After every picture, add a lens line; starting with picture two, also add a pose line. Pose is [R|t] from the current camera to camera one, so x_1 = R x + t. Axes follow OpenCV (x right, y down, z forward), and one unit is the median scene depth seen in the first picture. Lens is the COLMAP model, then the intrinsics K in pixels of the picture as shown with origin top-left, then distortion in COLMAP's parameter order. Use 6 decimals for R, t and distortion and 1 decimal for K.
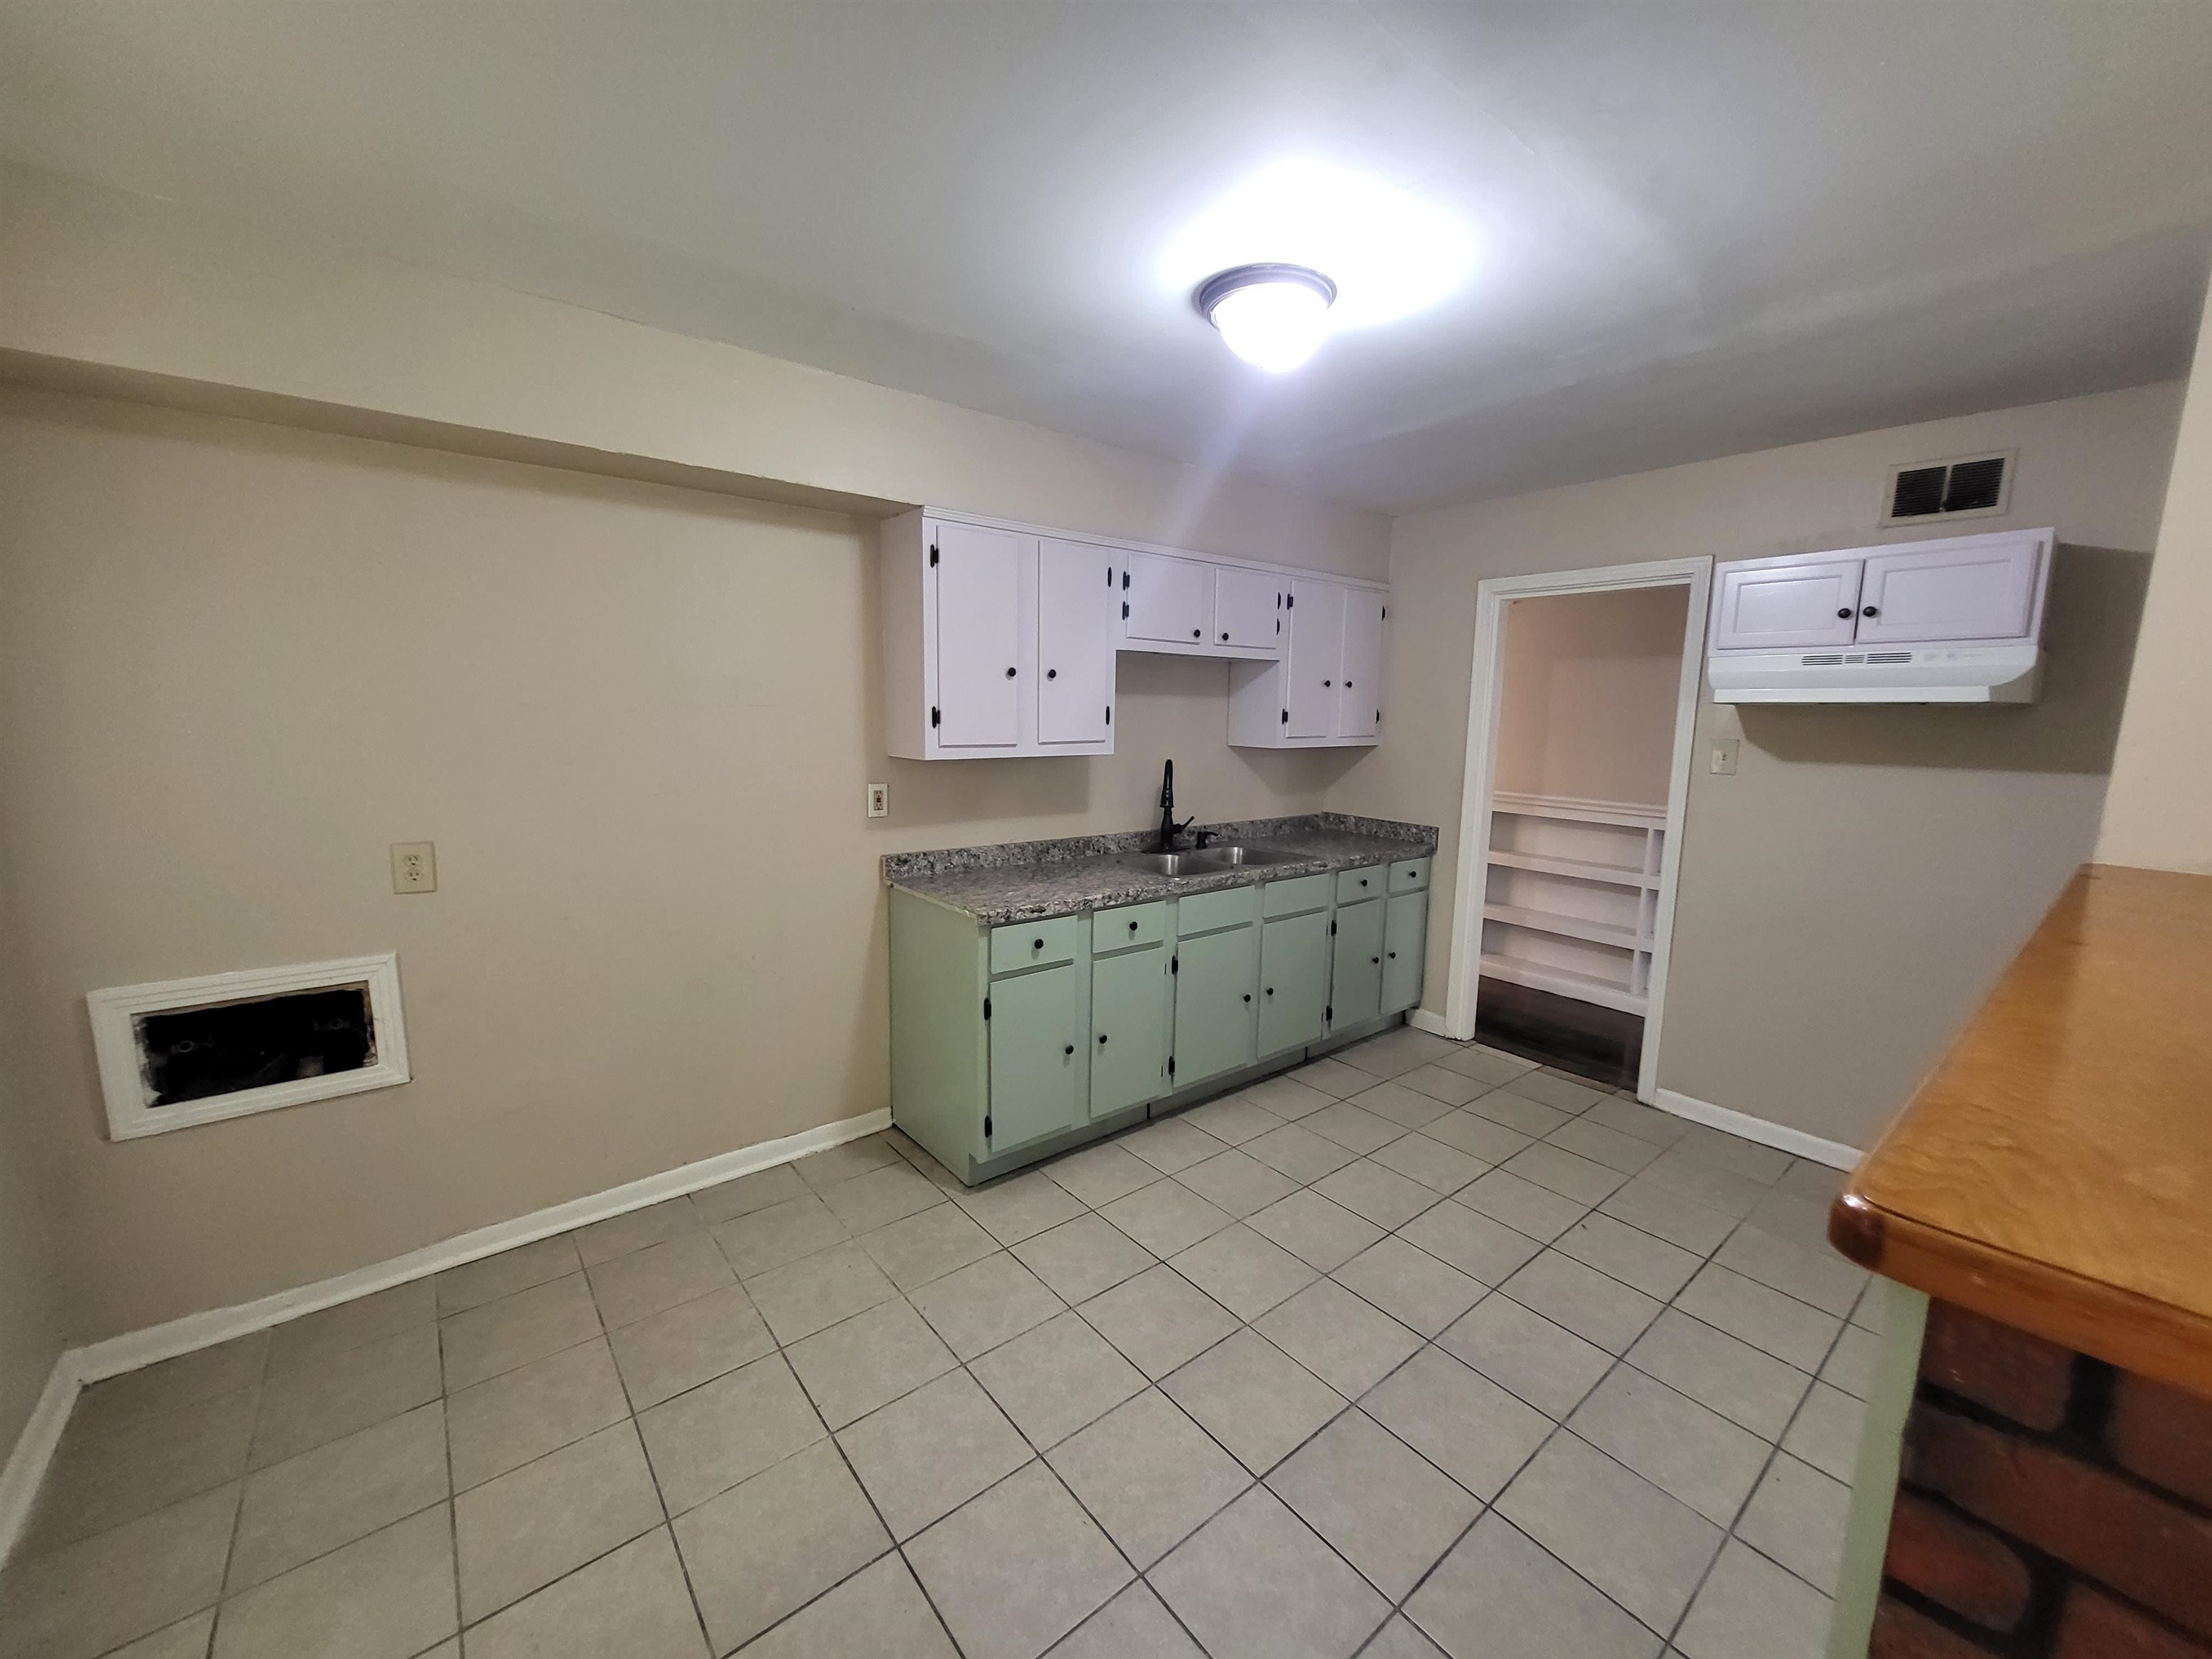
lens RADIAL K [[872.3, 0, 1093.4], [0, 872.3, 820.8], [0, 0, 1]] dist [-0.001253, -0.000253]
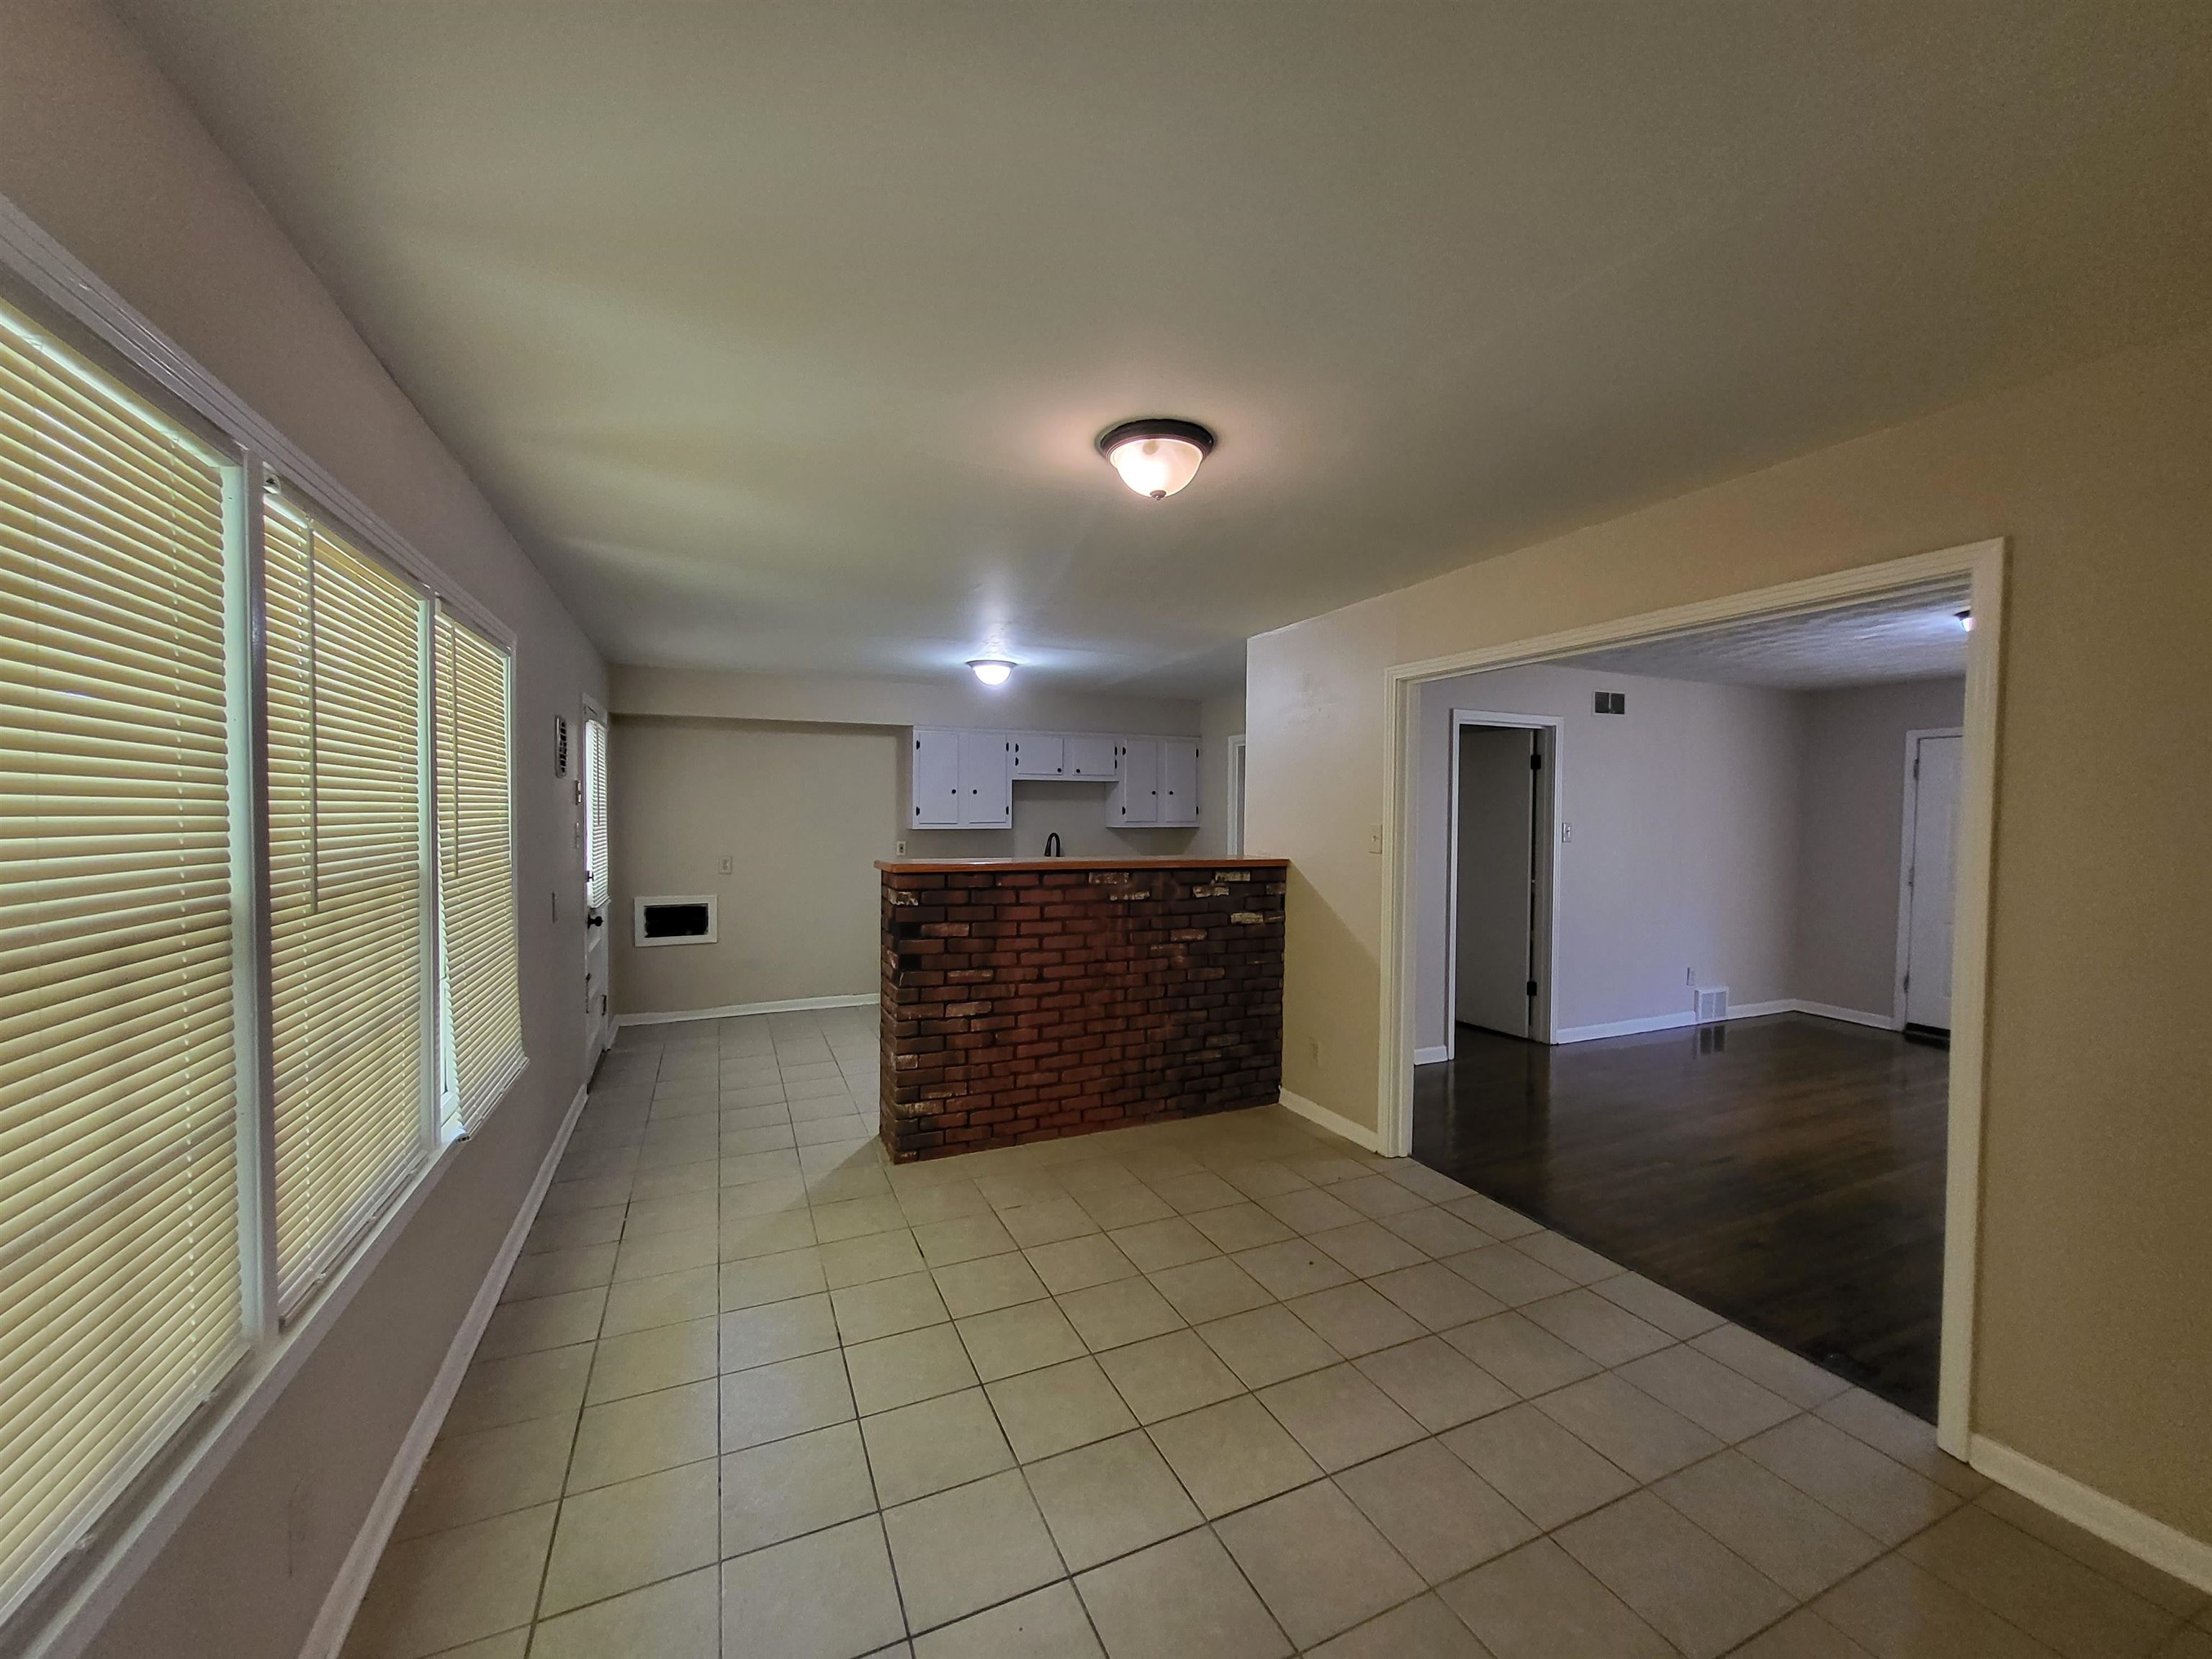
lens RADIAL K [[872.3, 0, 1115.8], [0, 872.3, 838.7], [0, 0, 1]] dist [-0.001253, -0.000253]
pose [[0.969299, -0.009582, -0.245697, 0.807719], [-0.016661, 0.994384, -0.104509, 0.169635], [0.245318, 0.105394, 0.963697, -1.001004]]
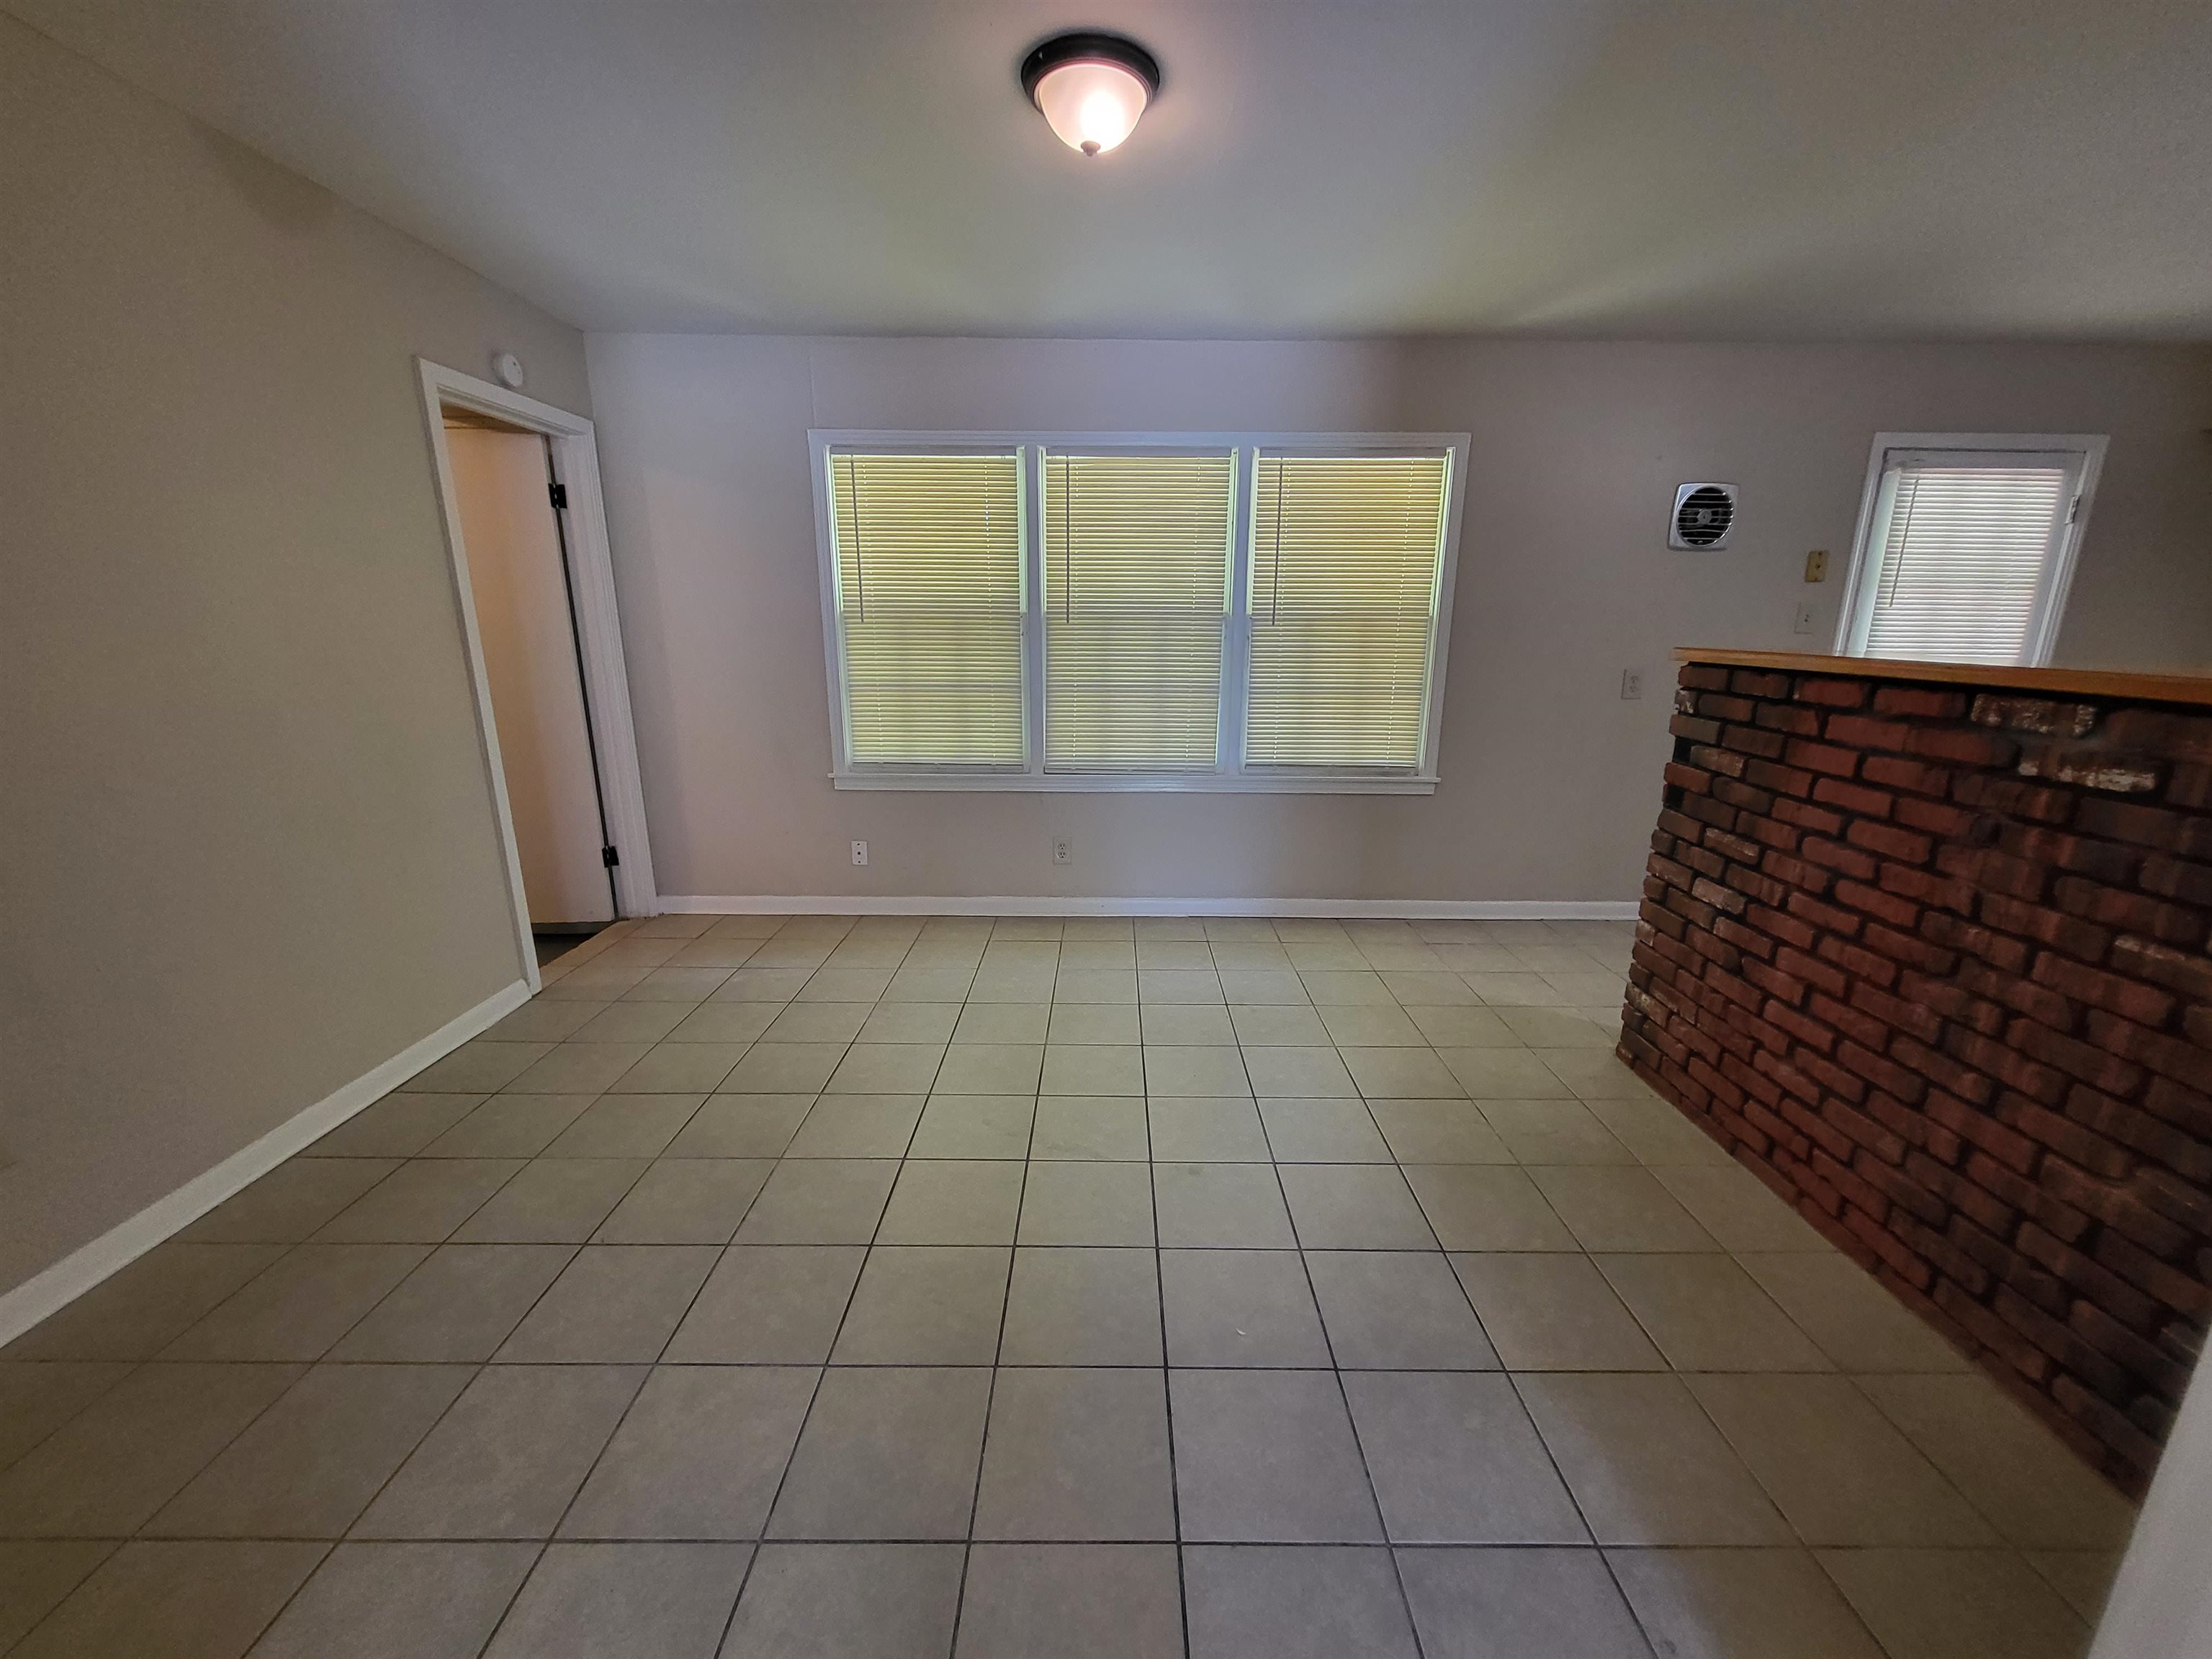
lens RADIAL K [[872.3, 0, 1108.2], [0, 872.3, 832.4], [0, 0, 1]] dist [-0.001253, -0.000253]
pose [[-0.629513, 0.154479, -0.761479, 1.489916], [-0.130206, 0.945204, 0.299392, 0.003479], [0.766003, 0.287620, -0.574904, 1.049073]]
